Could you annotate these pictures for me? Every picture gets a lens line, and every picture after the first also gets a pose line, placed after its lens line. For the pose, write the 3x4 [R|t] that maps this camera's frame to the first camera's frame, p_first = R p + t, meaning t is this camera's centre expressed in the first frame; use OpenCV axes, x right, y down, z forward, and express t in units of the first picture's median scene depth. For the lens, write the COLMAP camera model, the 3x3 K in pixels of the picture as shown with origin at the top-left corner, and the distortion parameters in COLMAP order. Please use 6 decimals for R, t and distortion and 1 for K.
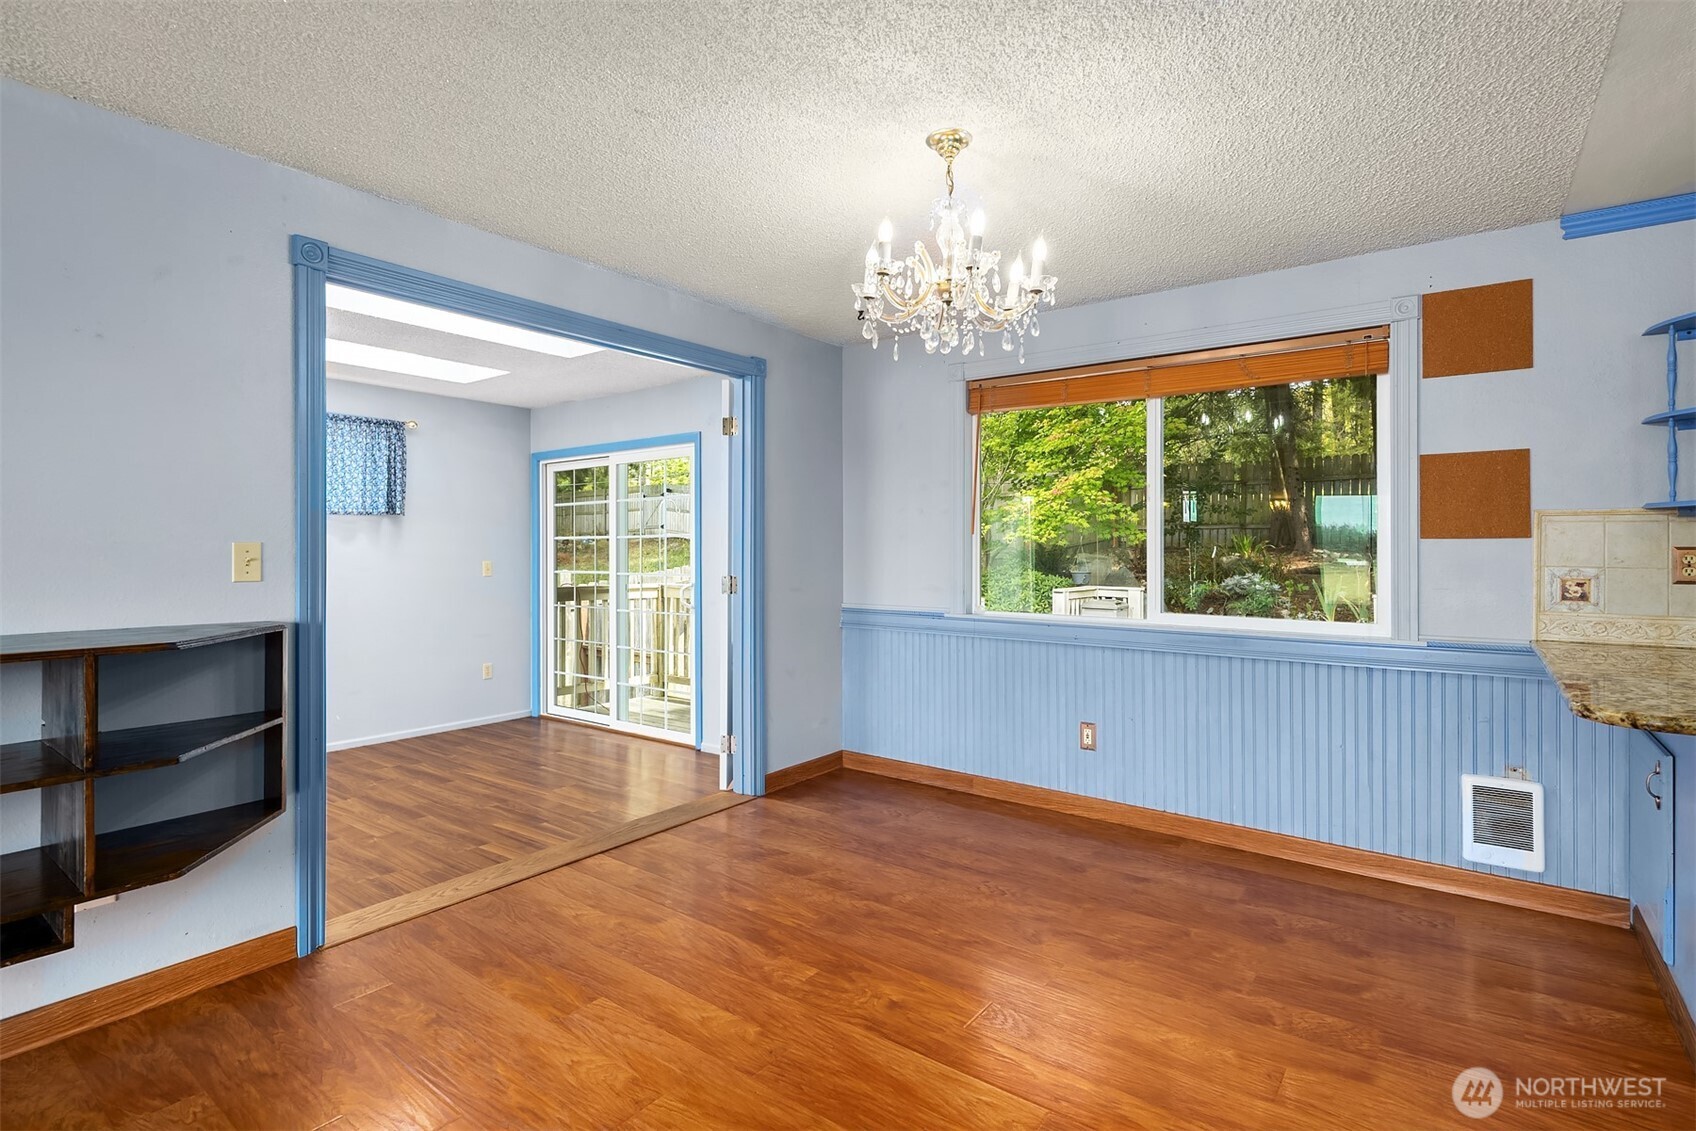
lens RADIAL K [[824.1, 0, 864.1], [0, 824.1, 553.8], [0, 0, 1]] dist [0.004876, -0.005110]
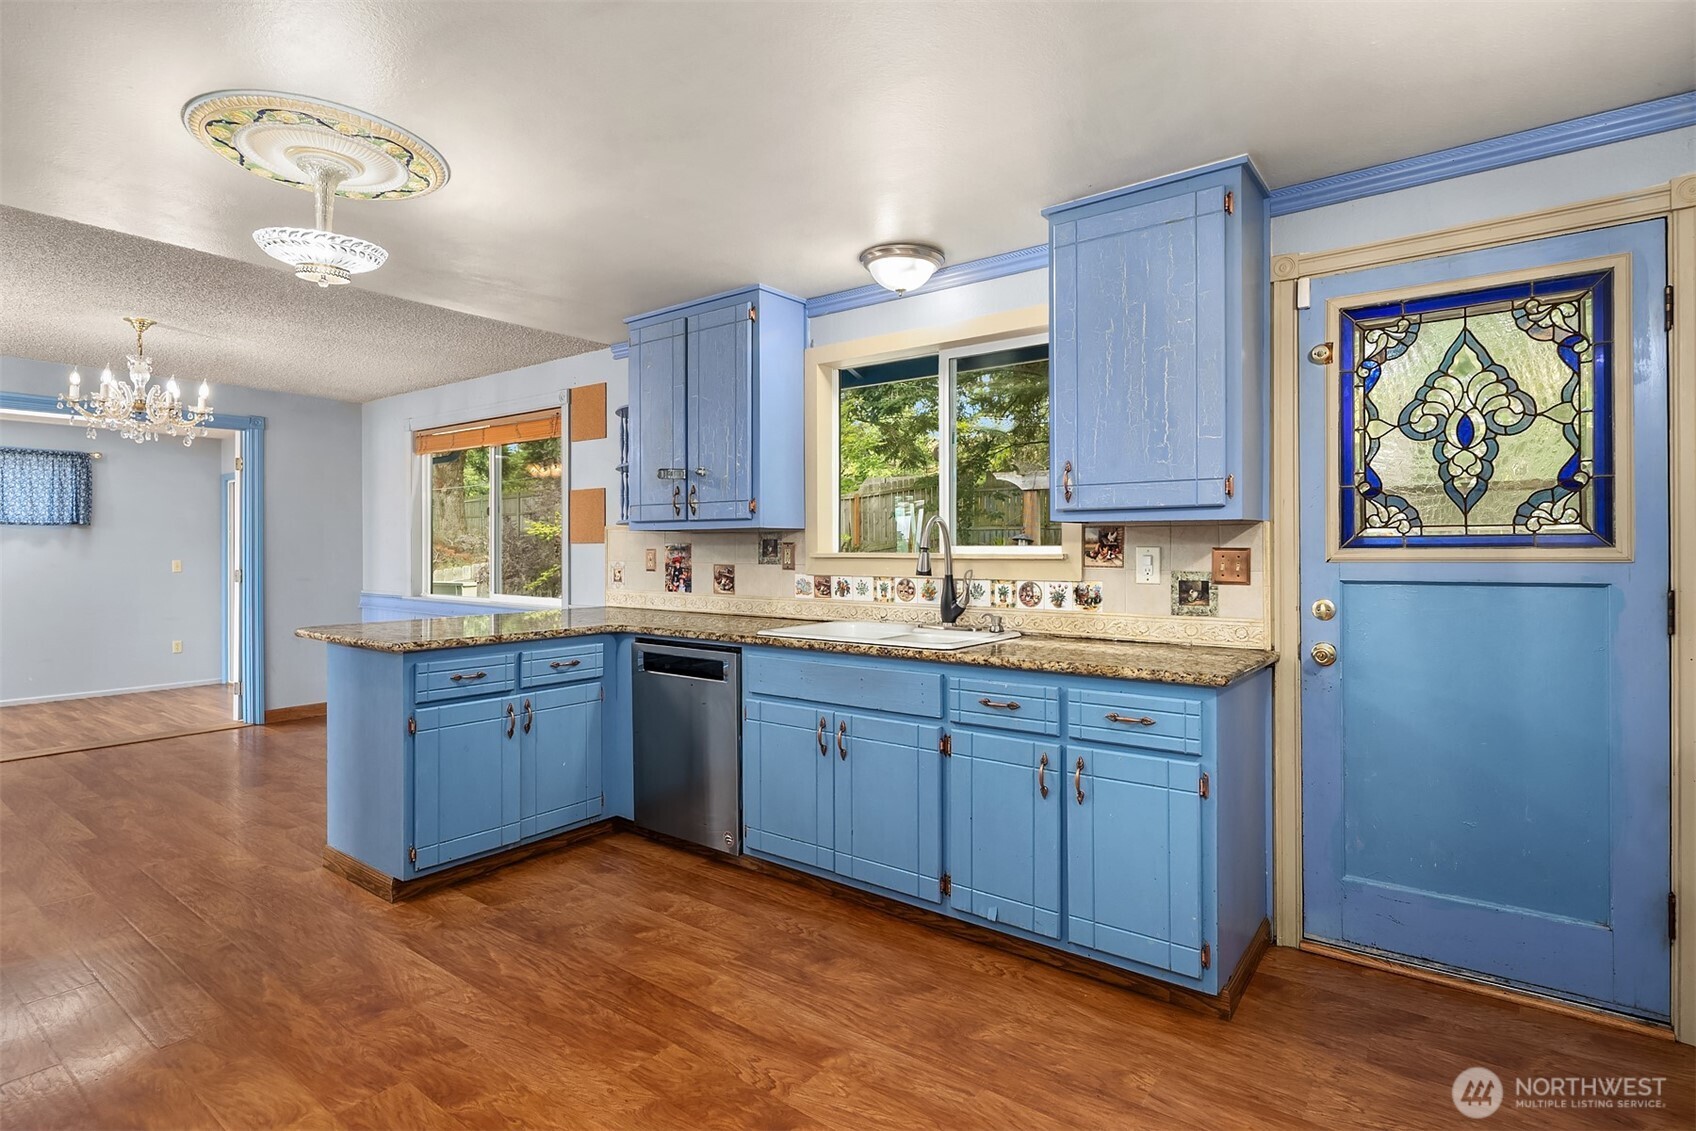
lens RADIAL K [[824.1, 0, 854.8], [0, 824.1, 554.9], [0, 0, 1]] dist [0.004876, -0.005110]
pose [[0.999998, -0.001710, 0.000953, 1.043529], [0.001708, 0.999997, 0.001678, 0.001889], [-0.000956, -0.001677, 0.999998, -0.488221]]
